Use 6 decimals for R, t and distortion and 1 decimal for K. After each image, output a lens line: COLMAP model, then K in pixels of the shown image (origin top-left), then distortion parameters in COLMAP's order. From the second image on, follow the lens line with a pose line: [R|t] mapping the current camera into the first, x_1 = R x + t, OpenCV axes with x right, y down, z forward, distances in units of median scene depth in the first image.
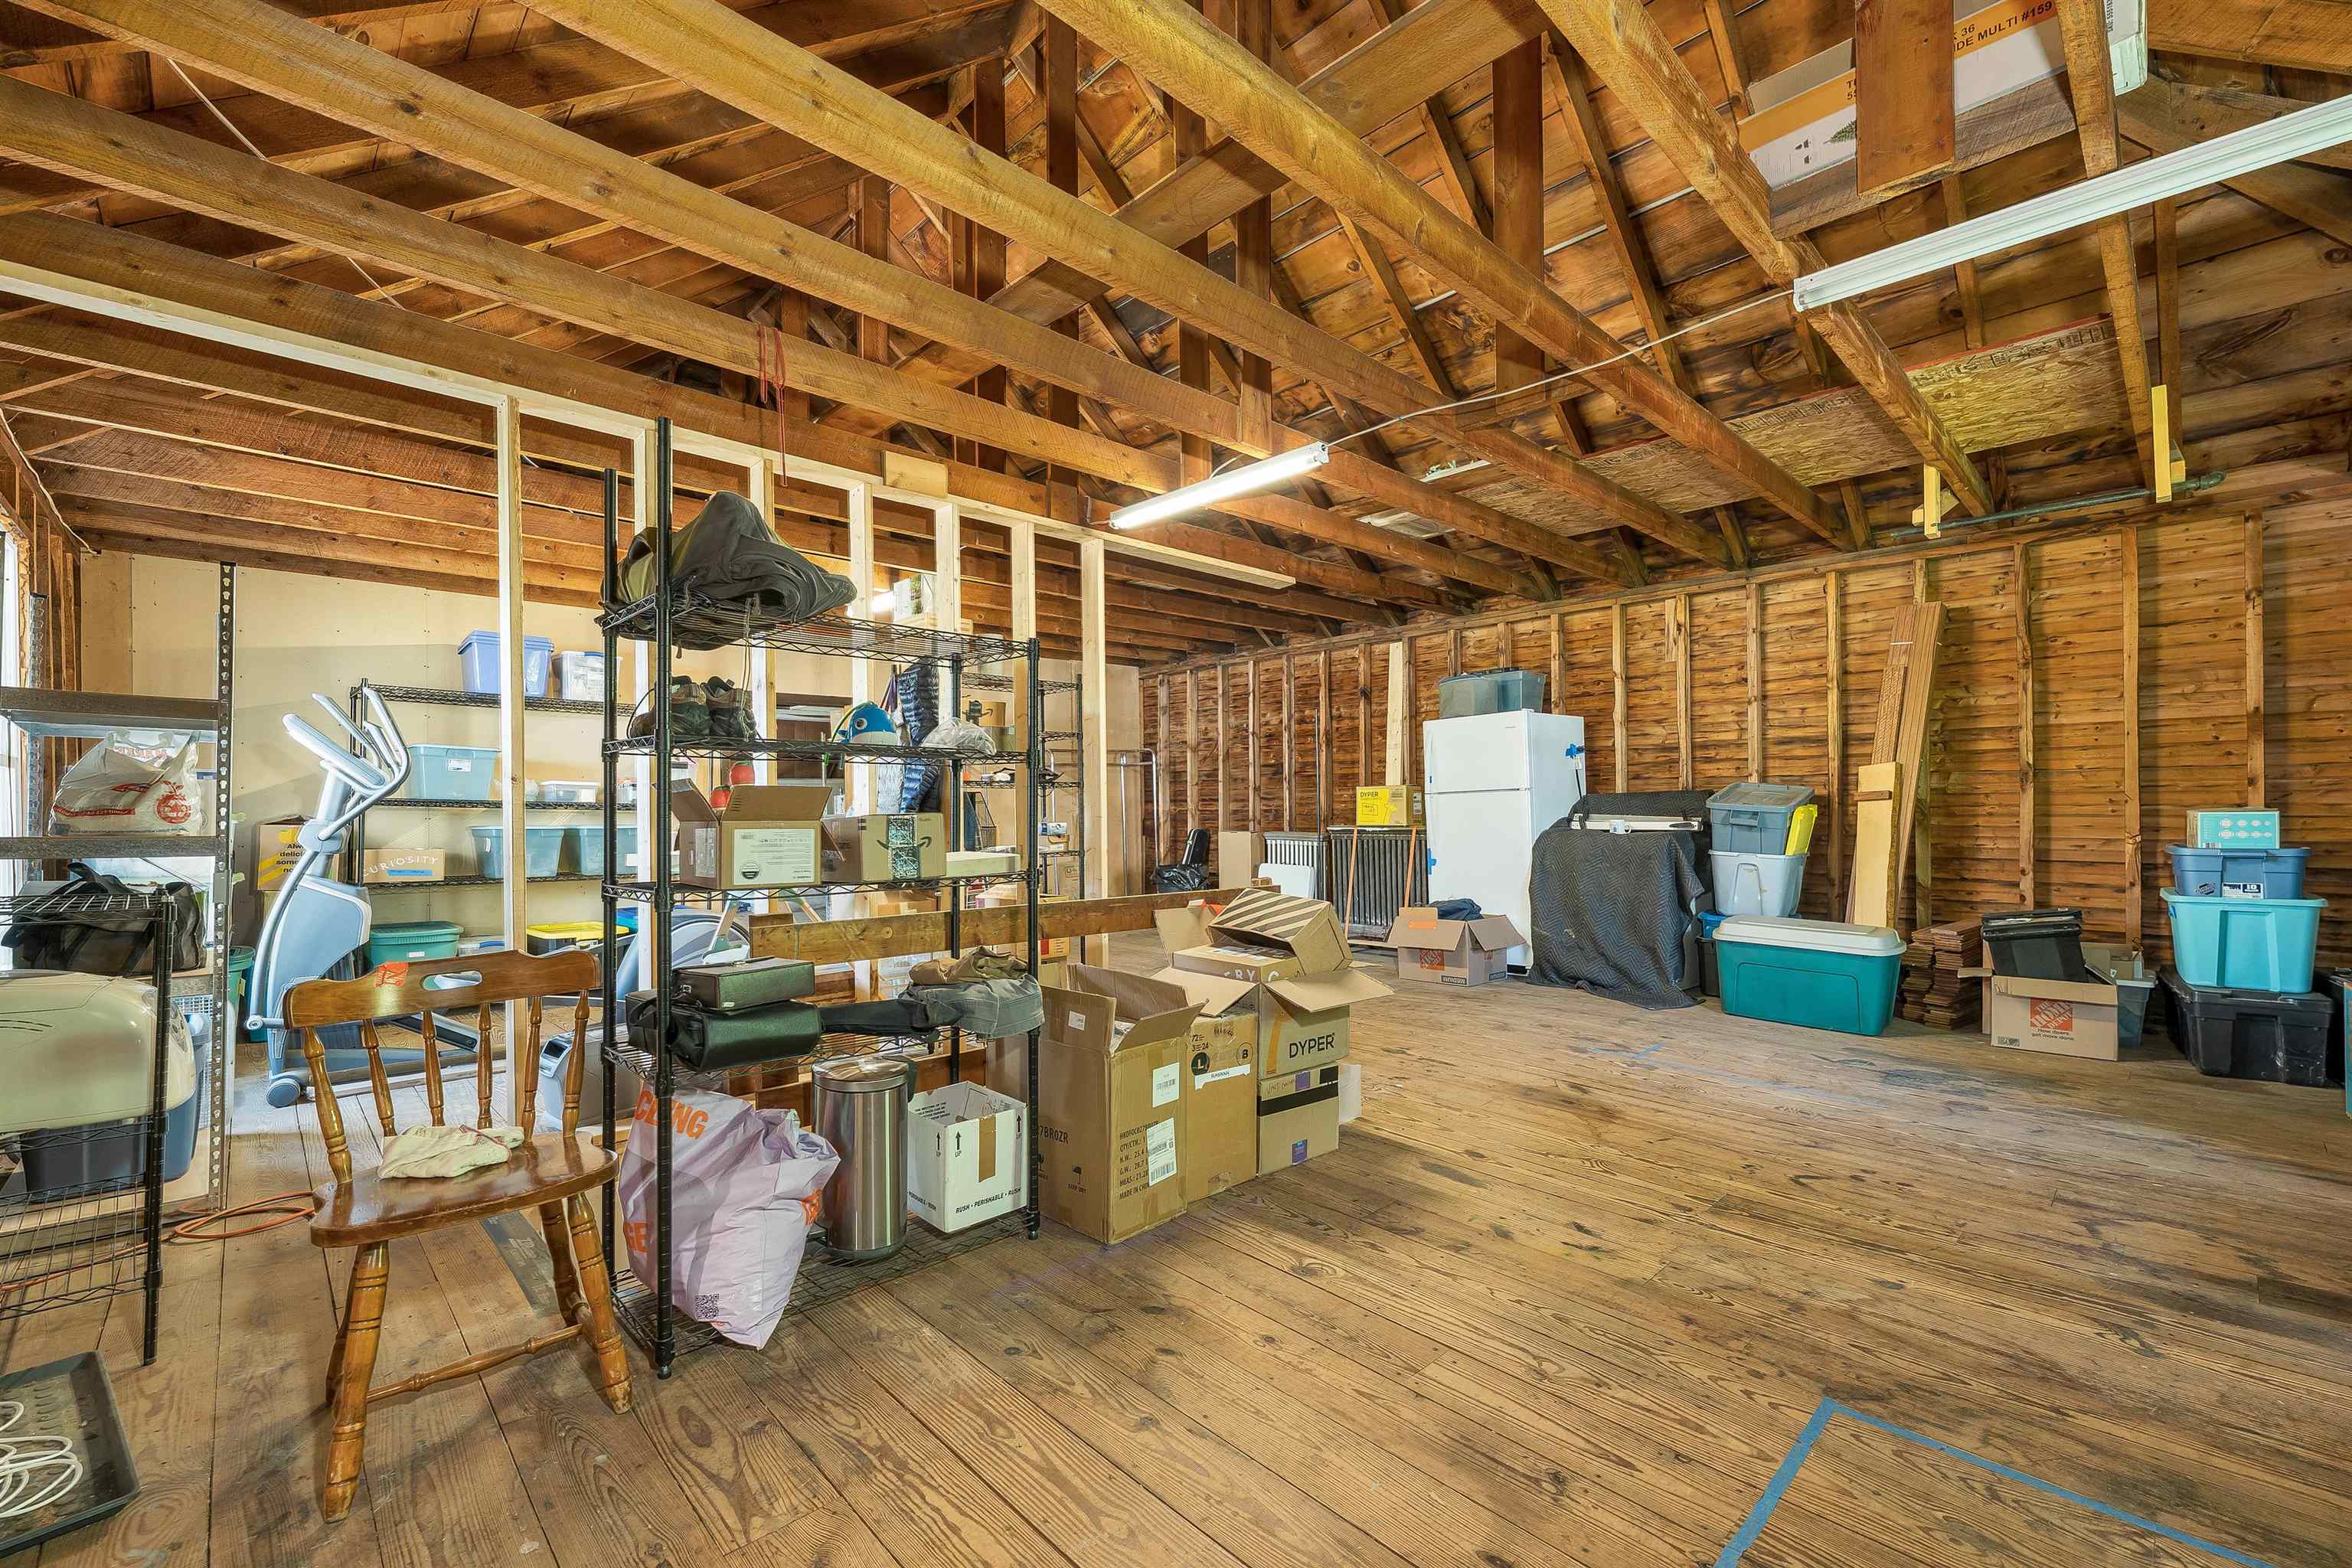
lens RADIAL K [[990.5, 0, 1175.3], [0, 990.5, 788.7], [0, 0, 1]] dist [0.003084, 0.000275]
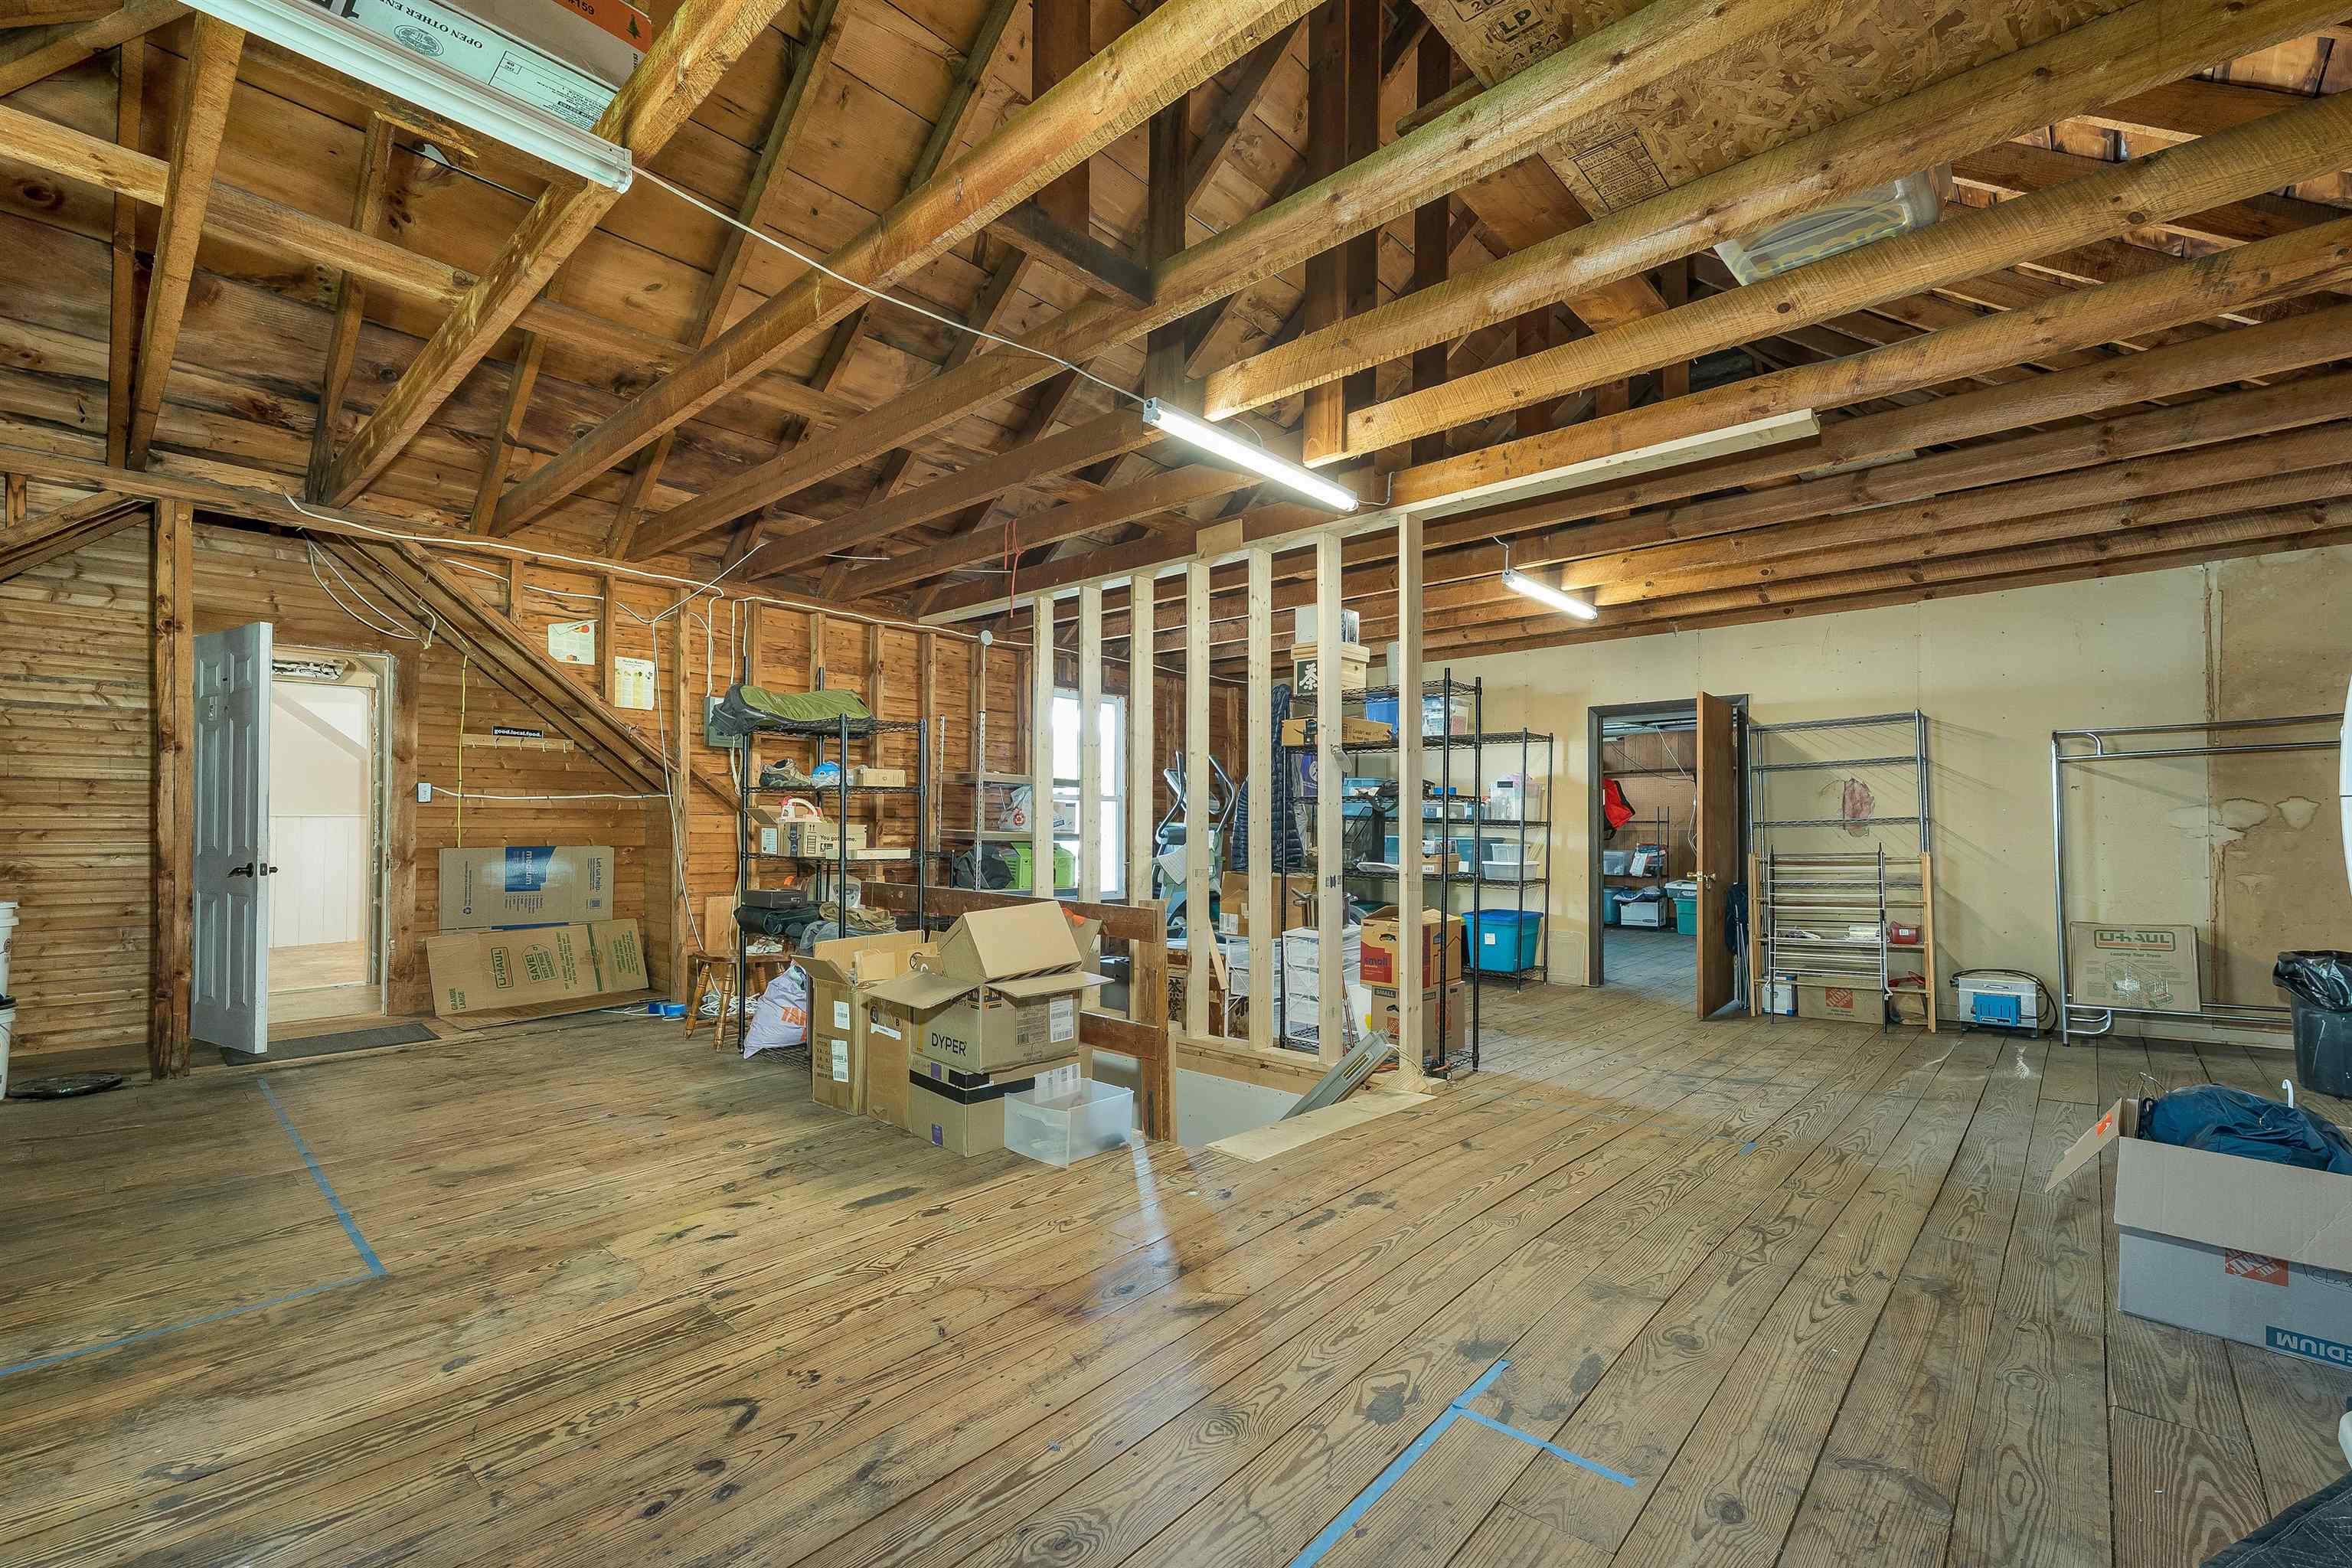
lens RADIAL K [[990.5, 0, 1175.3], [0, 990.5, 788.7], [0, 0, 1]] dist [0.003084, 0.000275]
pose [[0.067904, -0.028876, -0.997274, 1.479715], [0.013013, 0.999522, -0.028055, 0.020661], [0.997607, -0.011073, 0.068247, 1.412921]]
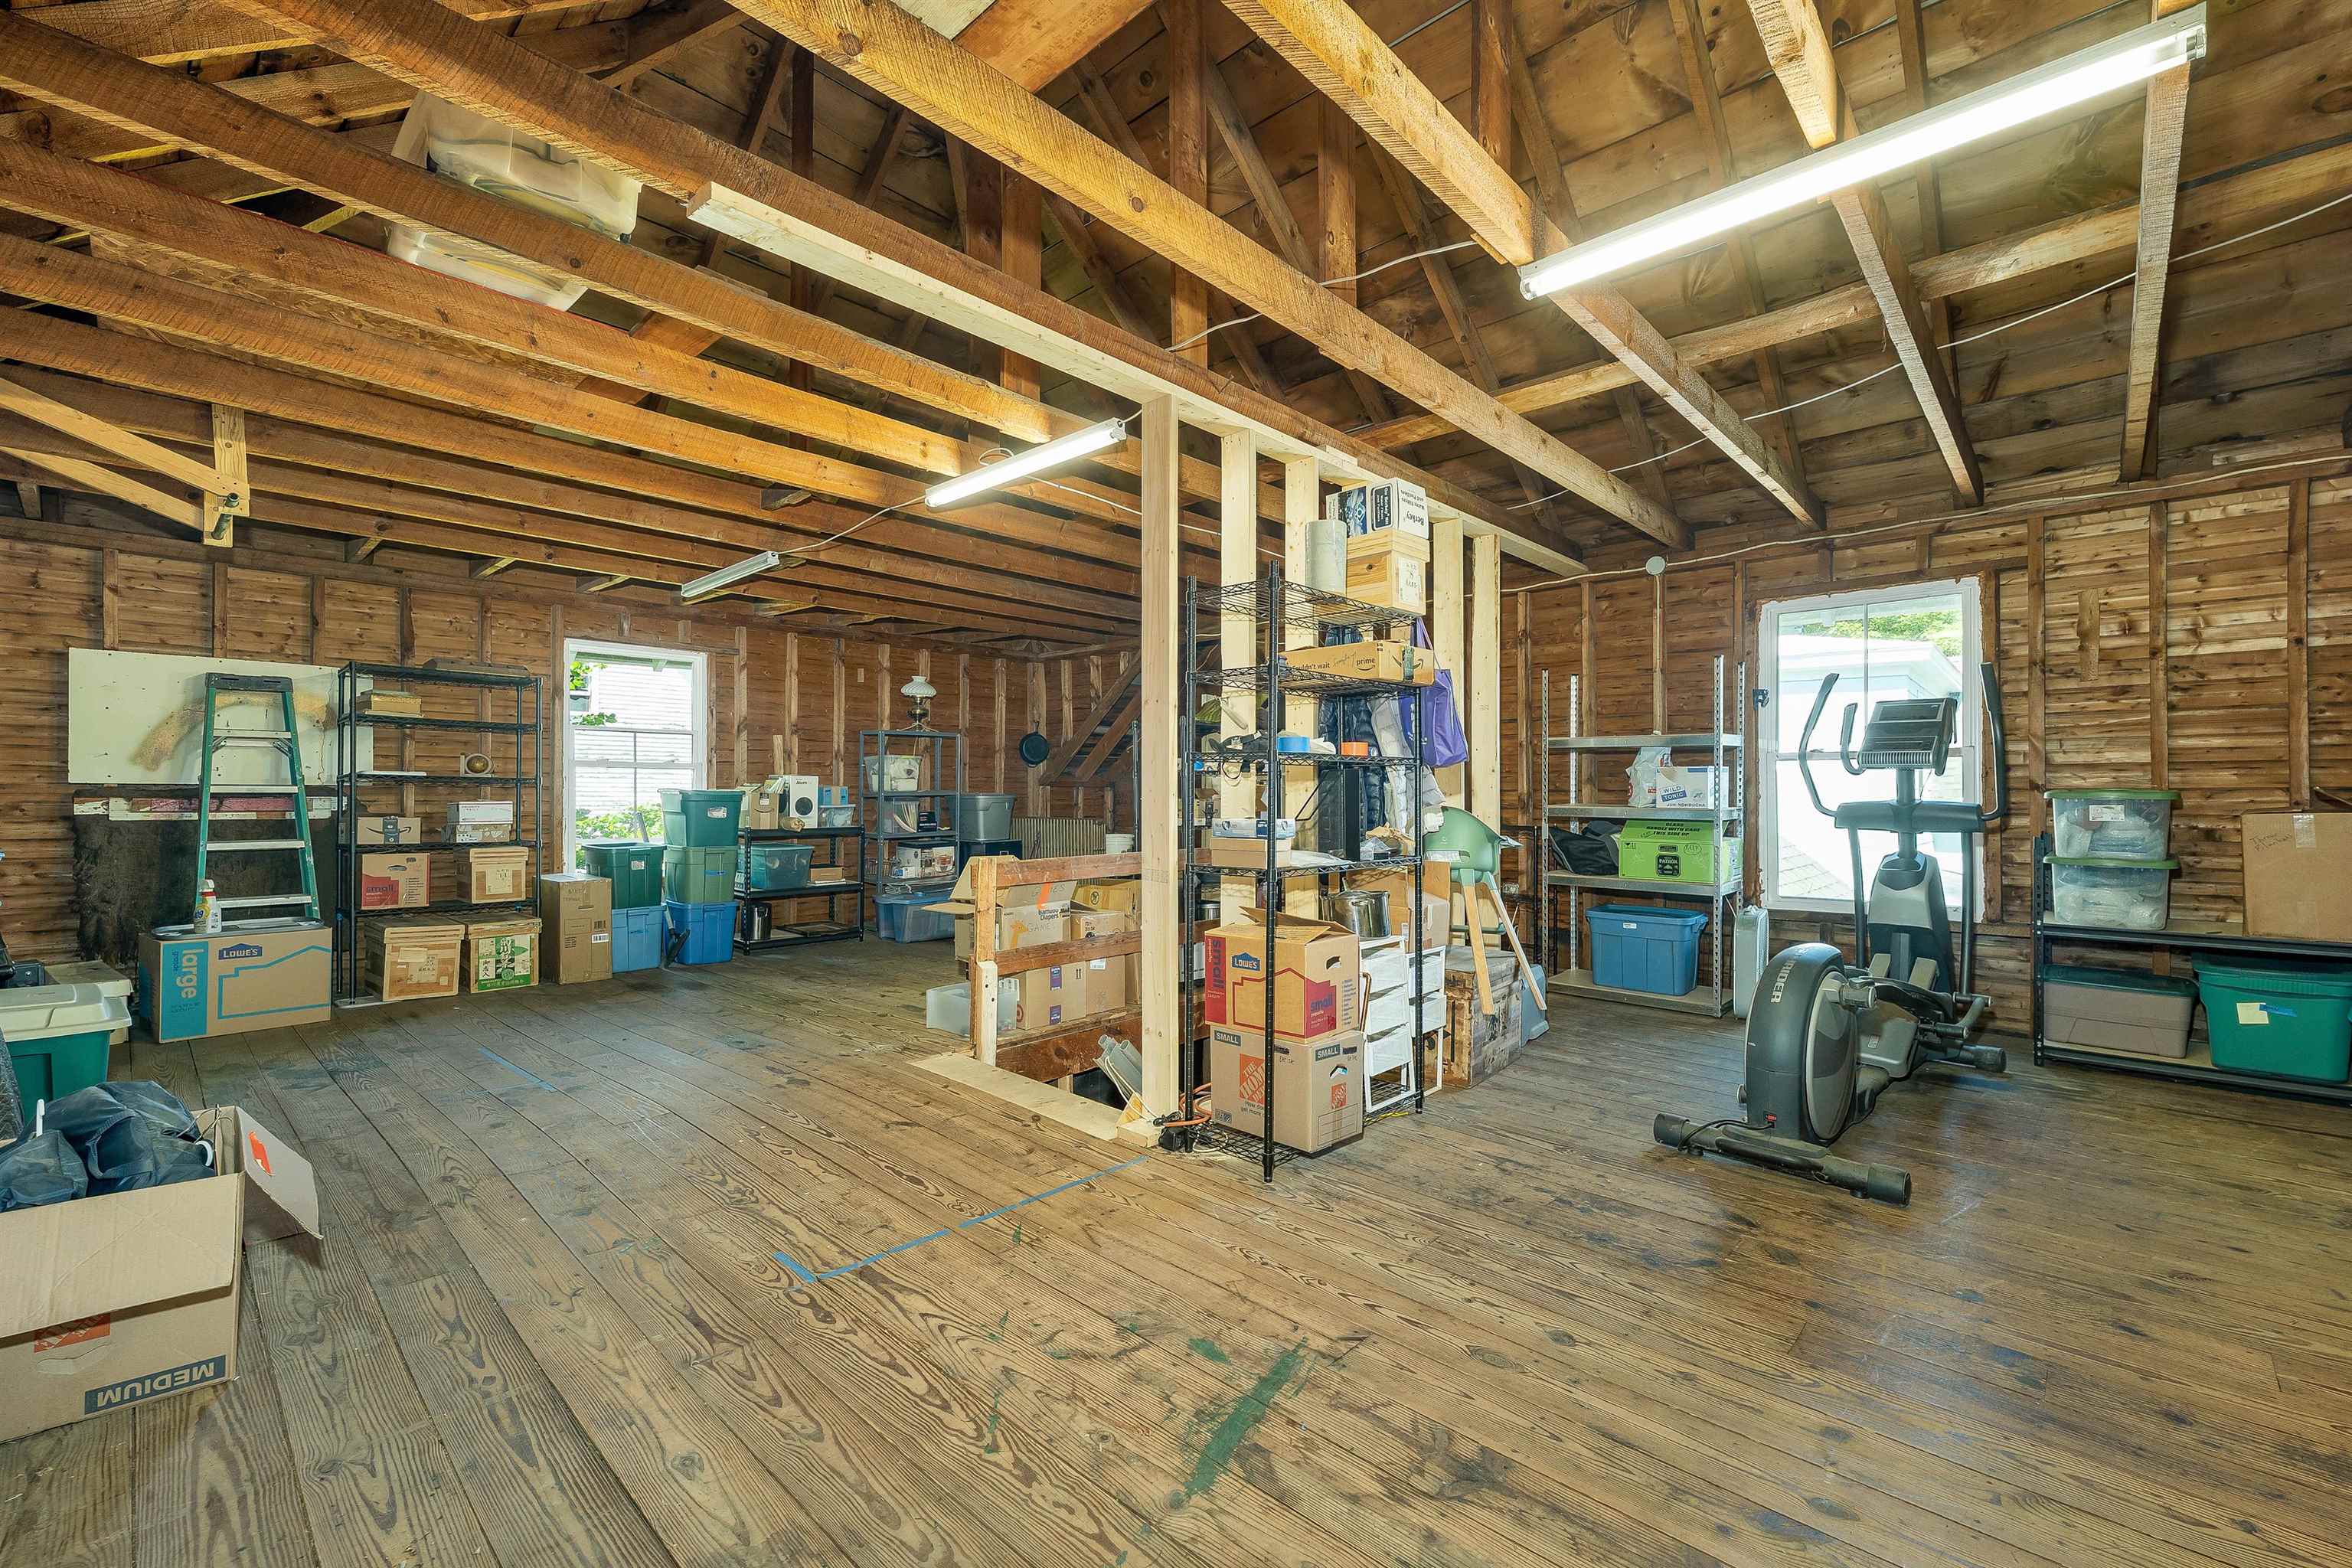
lens RADIAL K [[958.6, 0, 1176.0], [0, 958.6, 784.0], [0, 0, 1]] dist [0.001648, 0.000129]
pose [[-0.997456, 0.011382, -0.070364, -0.088674], [0.013508, 0.999464, -0.029823, 0.056030], [0.069987, -0.030698, -0.997075, 3.177362]]
